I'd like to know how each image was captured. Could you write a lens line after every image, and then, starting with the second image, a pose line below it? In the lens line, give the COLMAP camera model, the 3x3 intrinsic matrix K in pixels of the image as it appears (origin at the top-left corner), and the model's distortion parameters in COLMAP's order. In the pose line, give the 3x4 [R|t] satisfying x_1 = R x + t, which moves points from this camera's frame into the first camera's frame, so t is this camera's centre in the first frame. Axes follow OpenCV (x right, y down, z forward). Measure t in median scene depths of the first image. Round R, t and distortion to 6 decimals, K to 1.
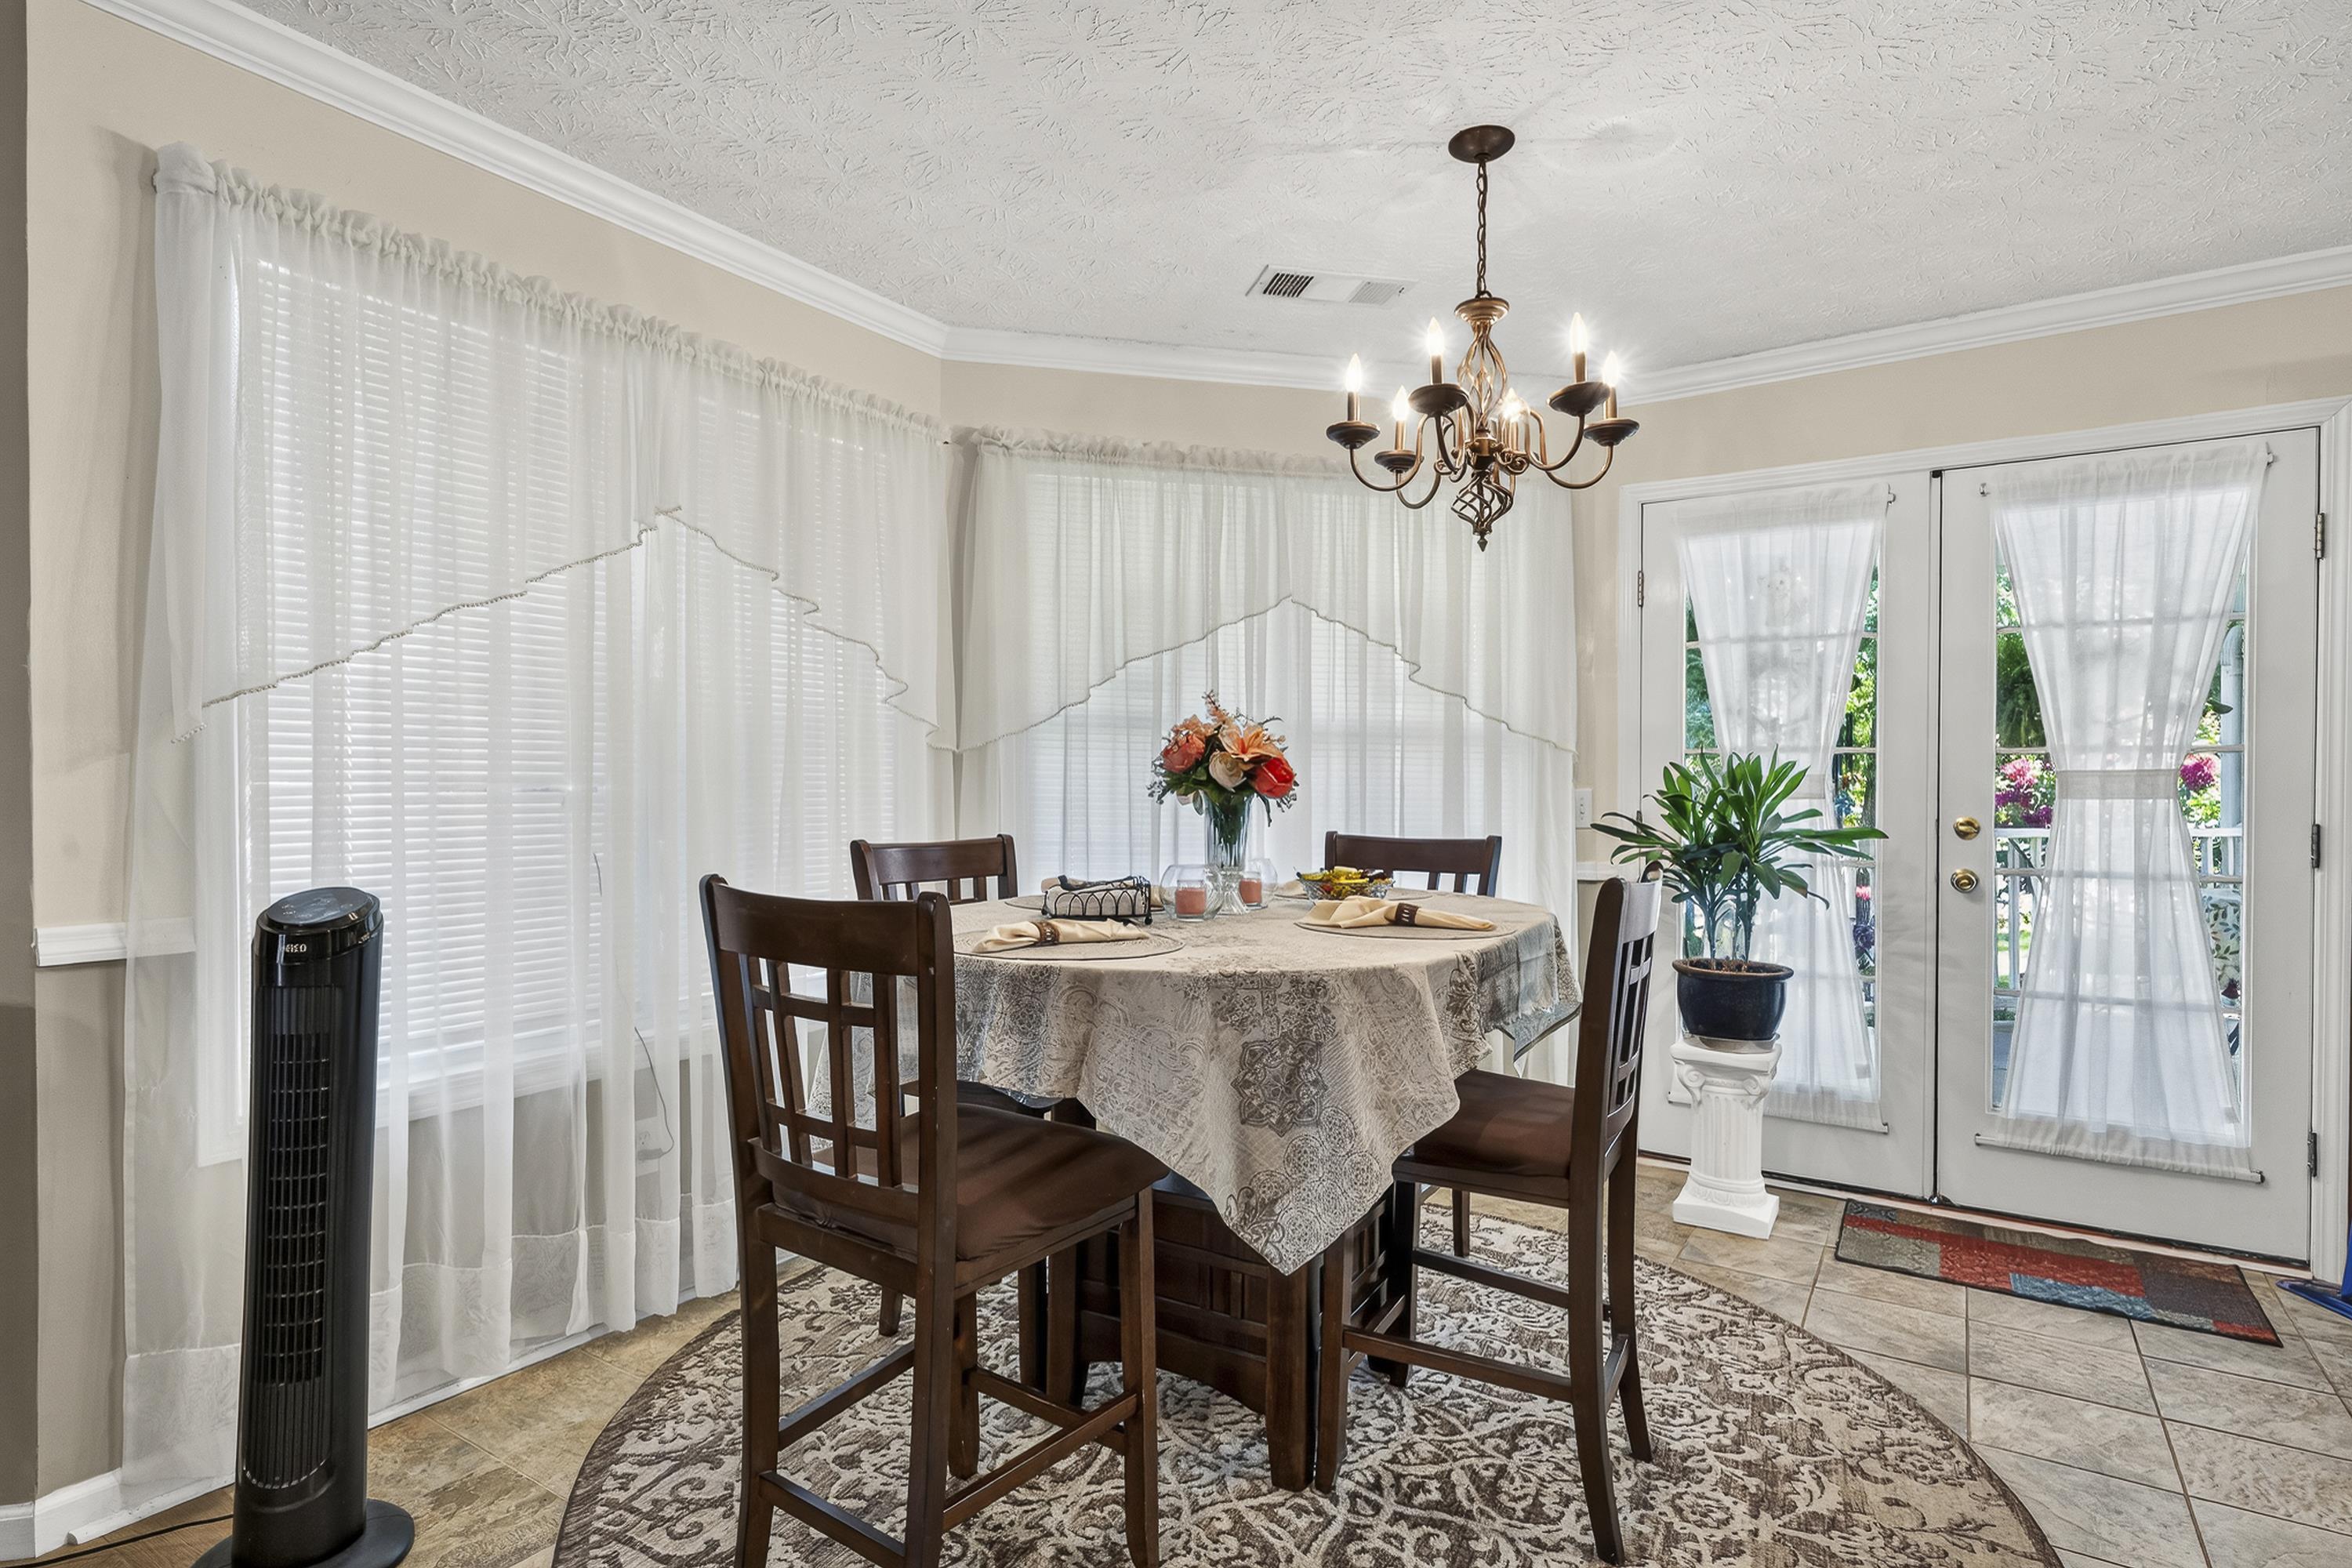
lens RADIAL K [[1194.8, 0, 1167.2], [0, 1194.8, 790.8], [0, 0, 1]] dist [0.007669, -0.002272]
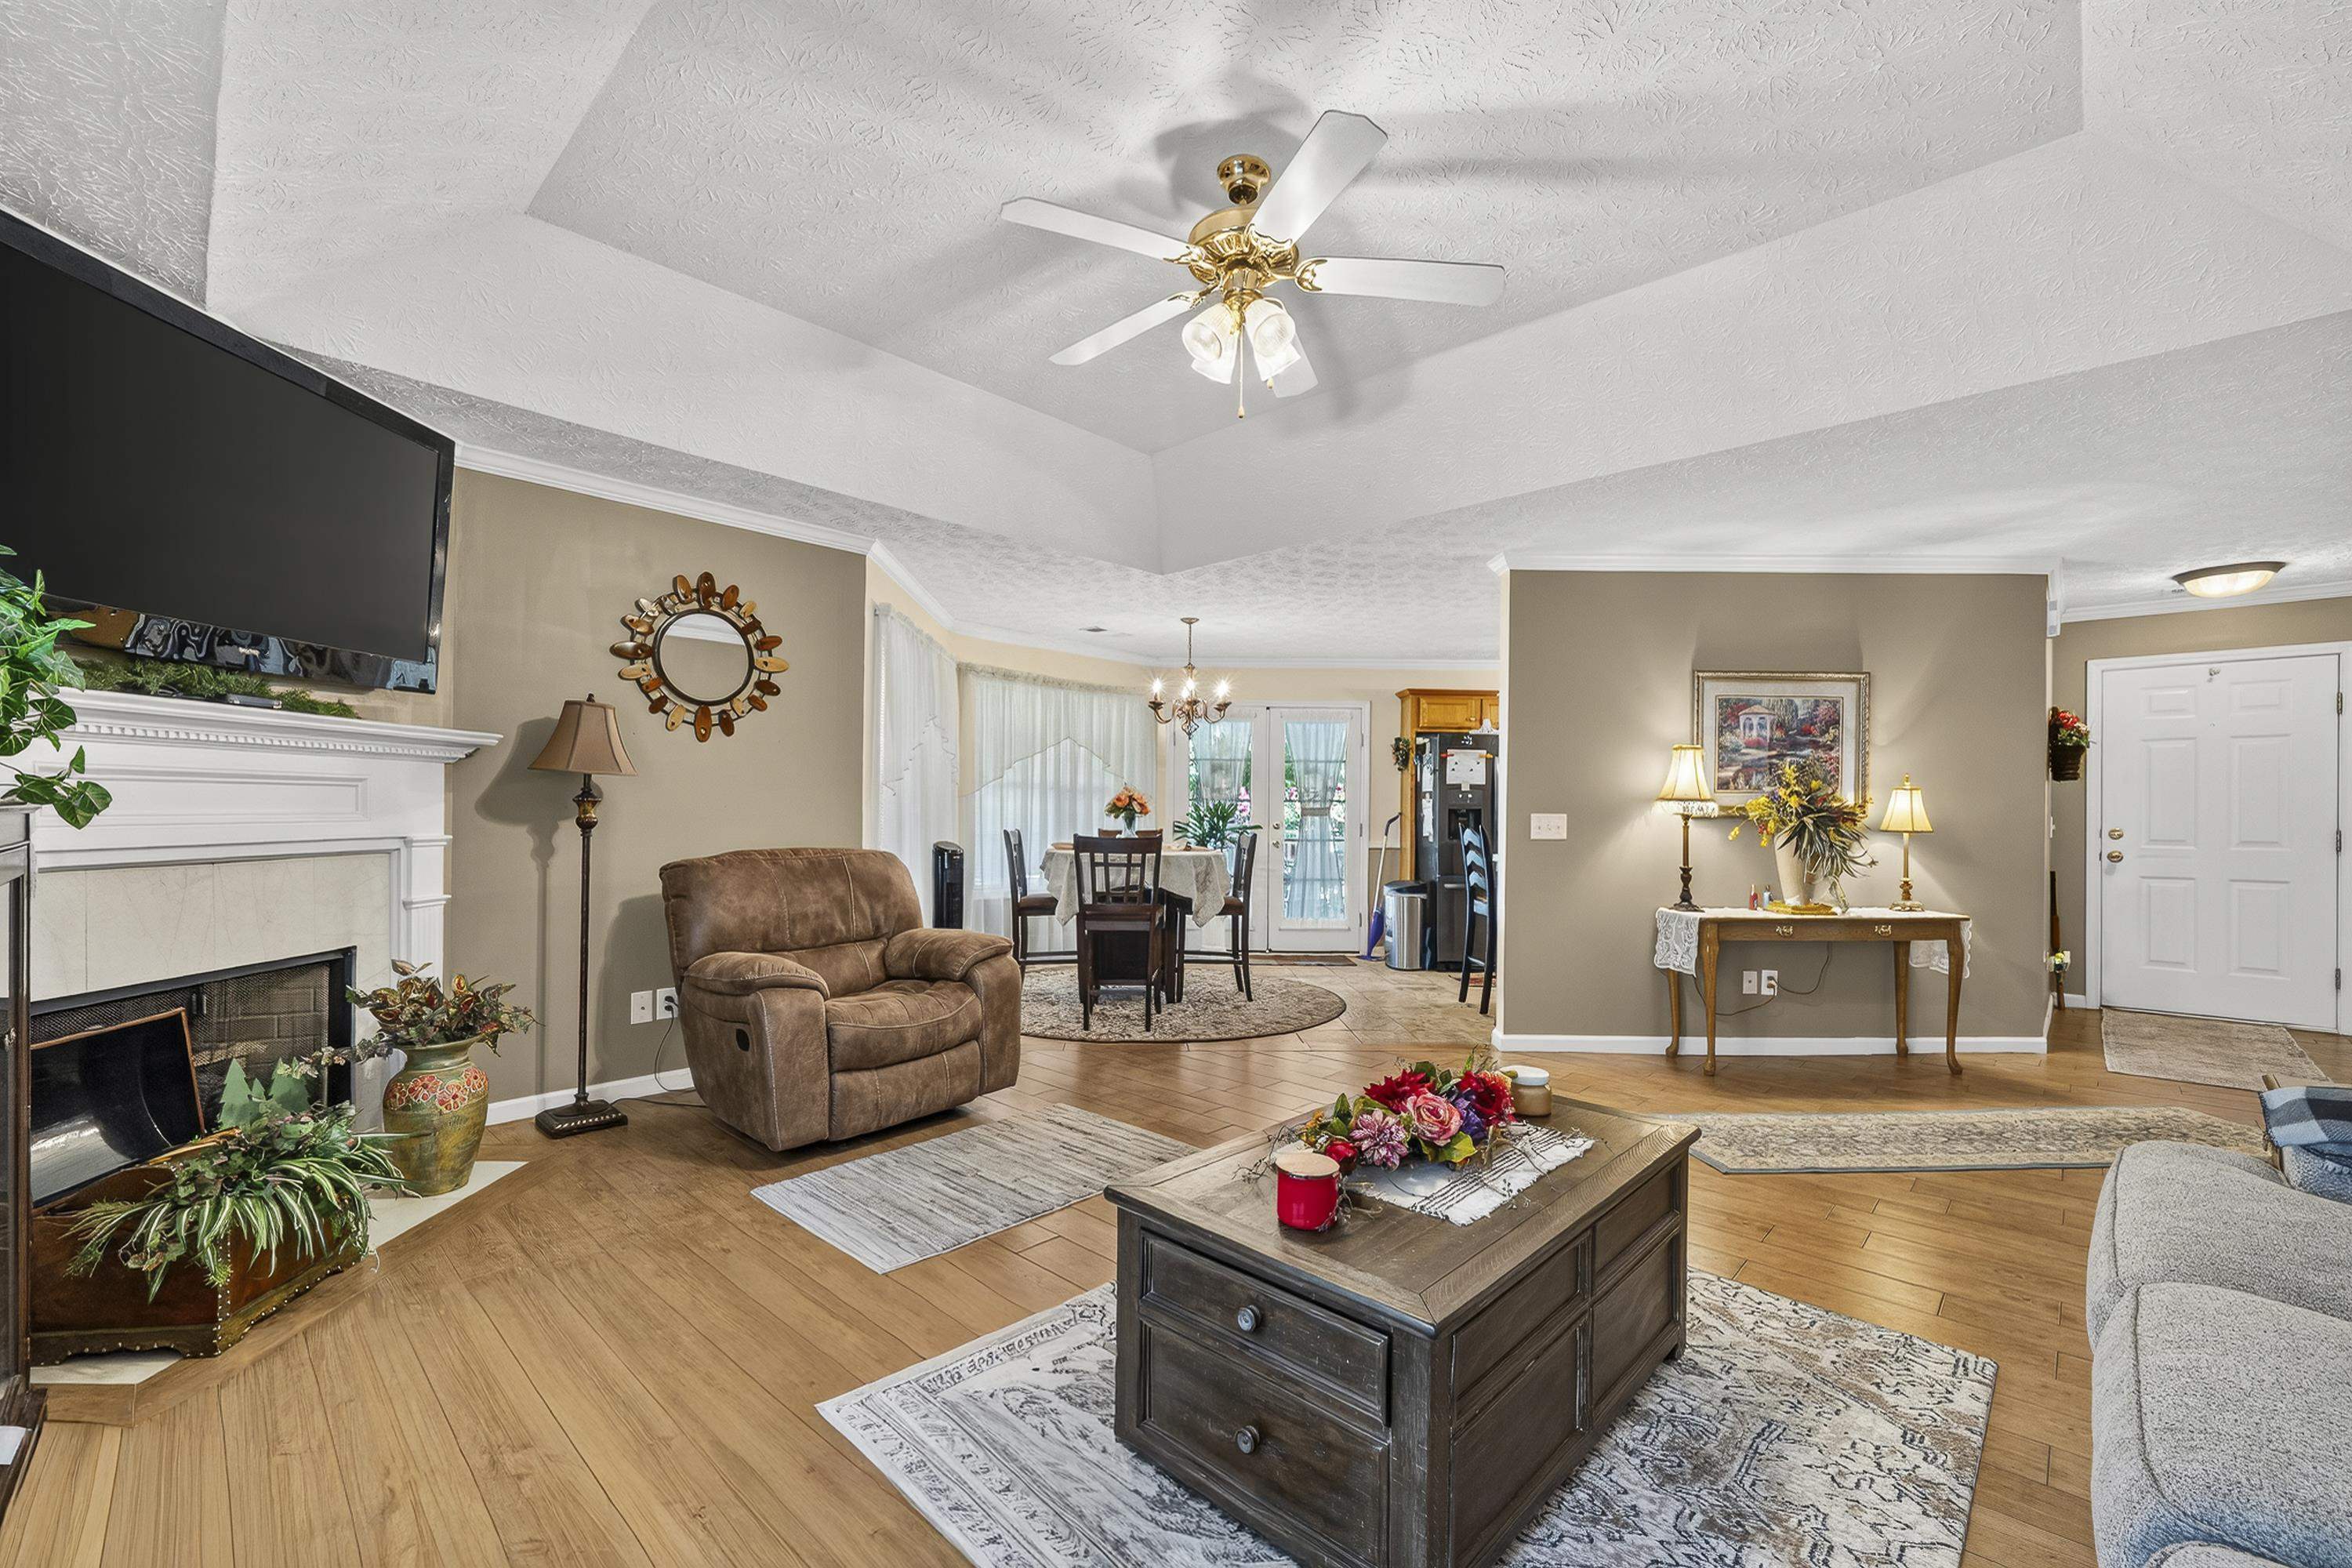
lens RADIAL K [[945.4, 0, 1183.4], [0, 945.4, 803.5], [0, 0, 1]] dist [-0.000698, 0.000365]
pose [[0.820015, 0.011373, 0.572230, -1.507939], [-0.001581, 0.999844, -0.017607, 0.021908], [-0.572341, 0.013534, 0.819904, -1.374496]]
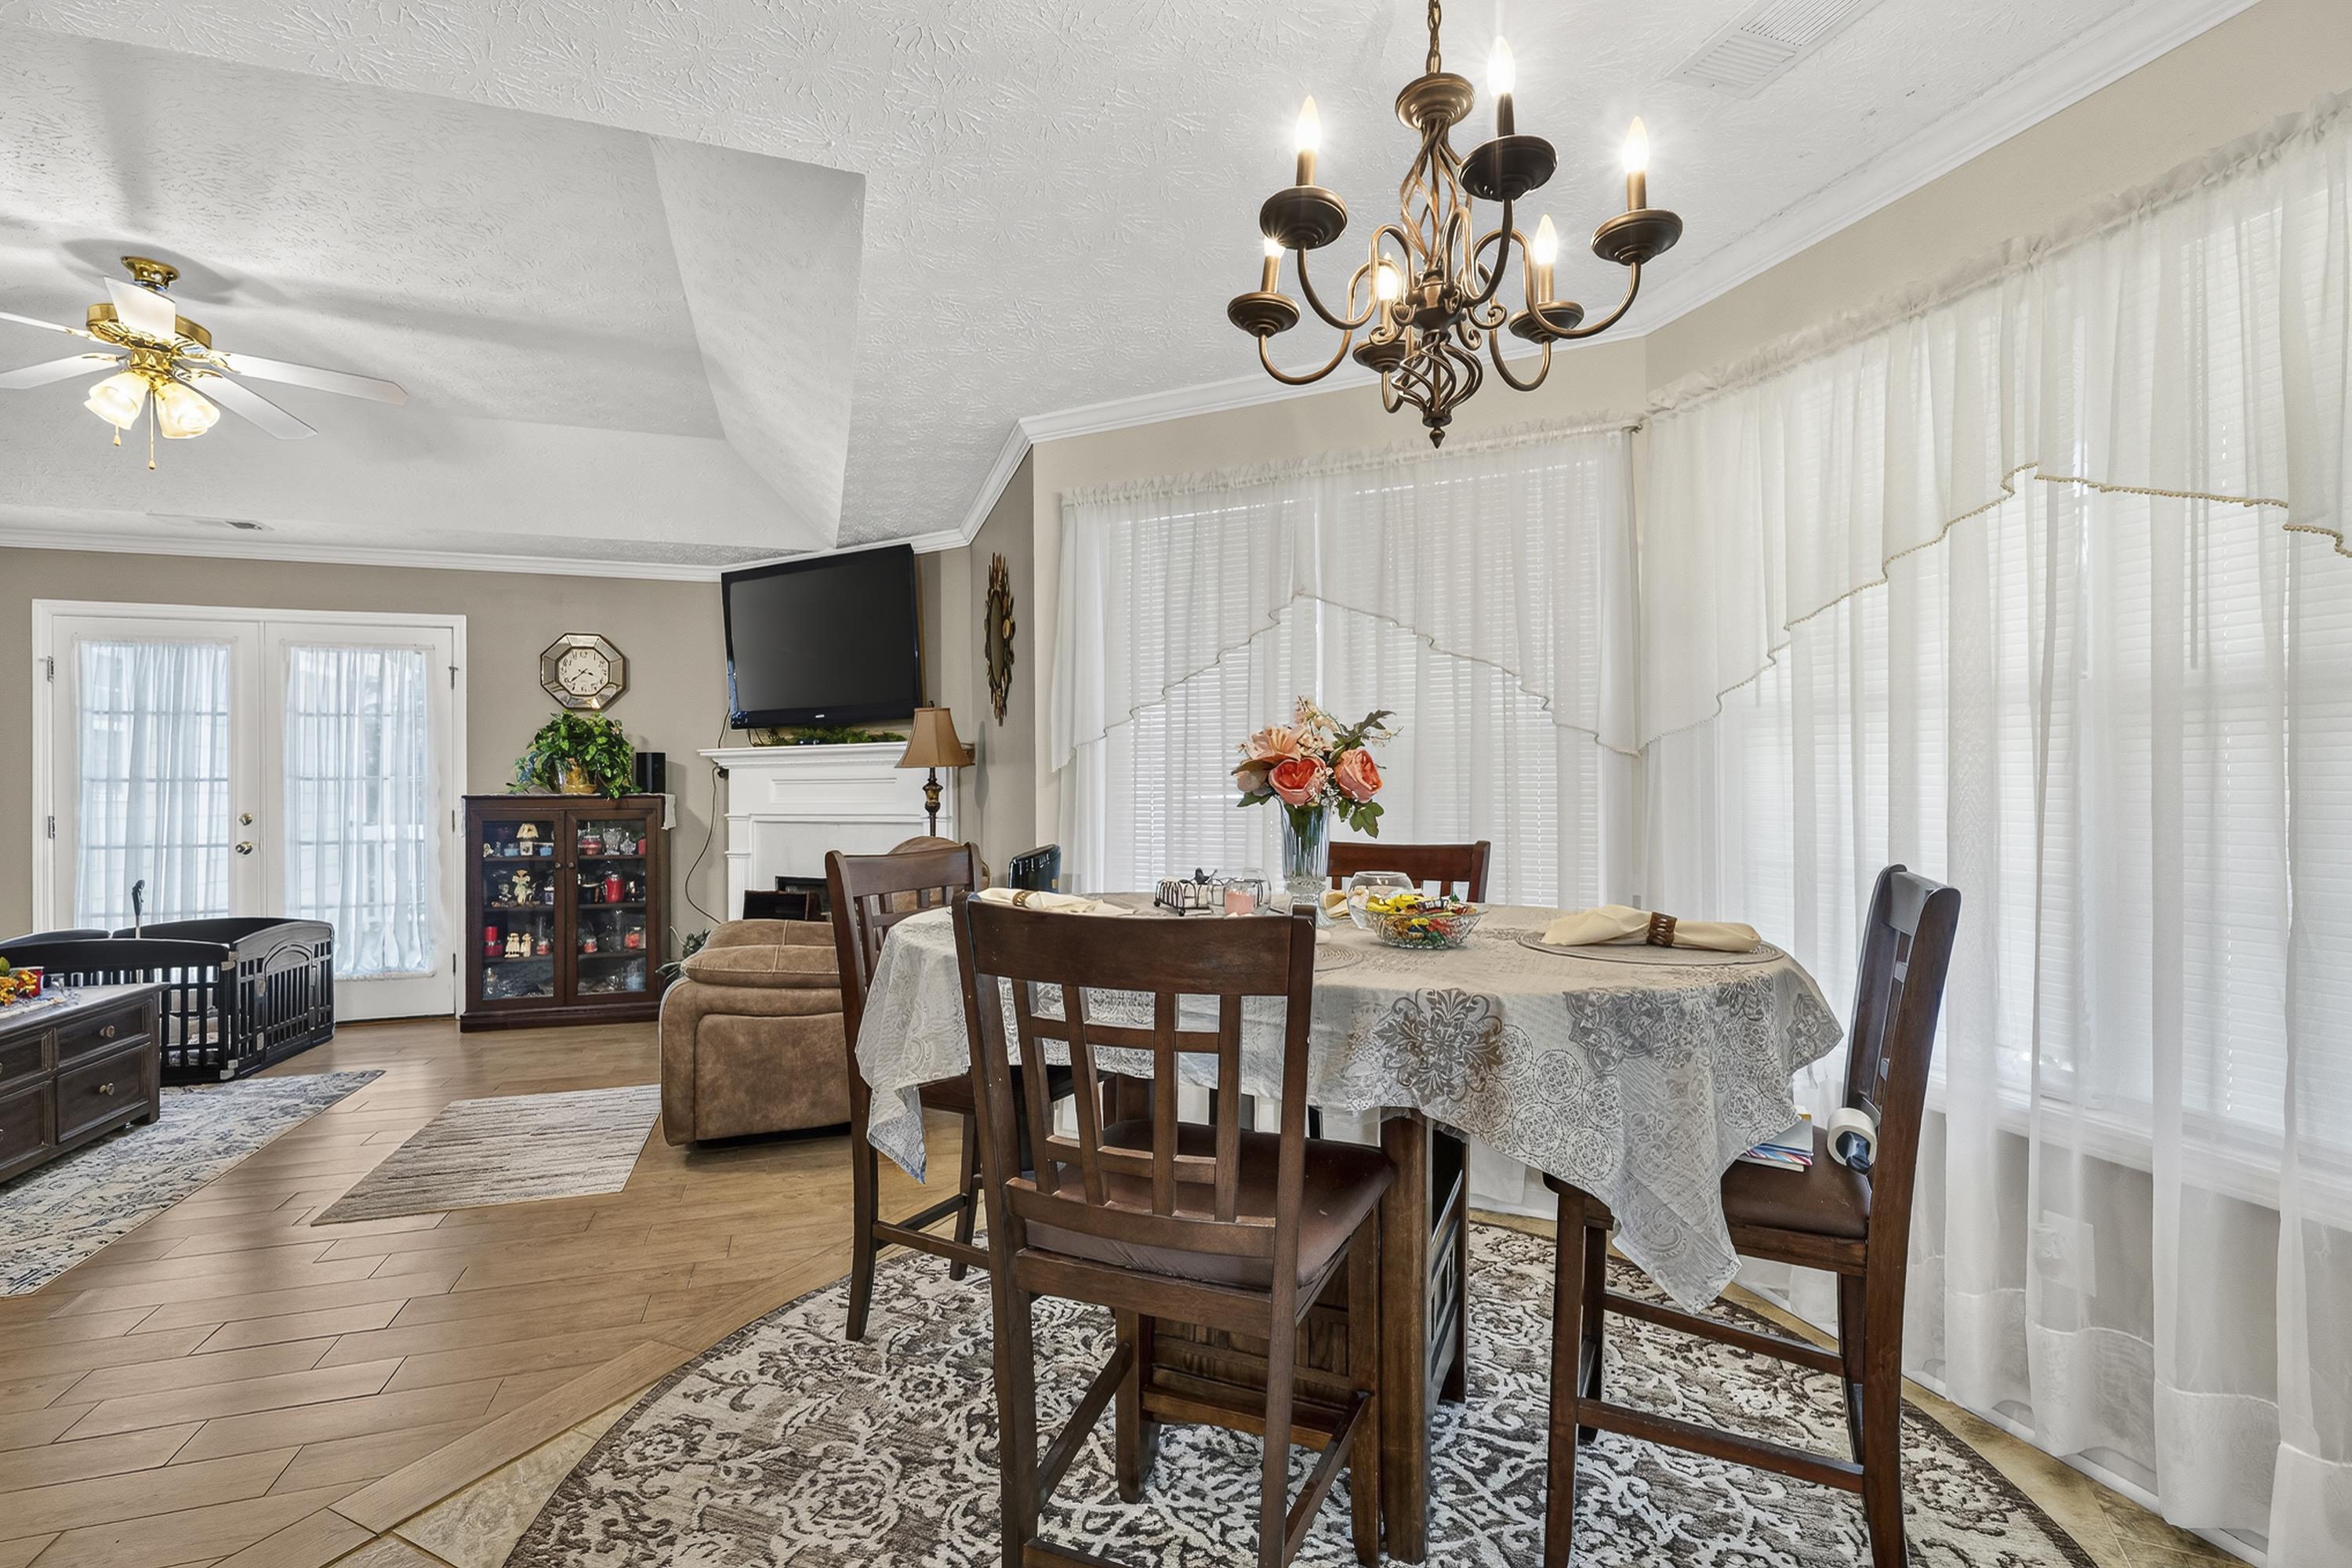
lens RADIAL K [[1077.2, 0, 1159.3], [0, 1077.2, 789.6], [0, 0, 1]] dist [0.003684, 0.000457]
pose [[0.103849, -0.005046, -0.994580, 1.006758], [-0.006215, 0.999964, -0.005722, 0.000613], [0.994574, 0.006776, 0.103814, 0.910508]]
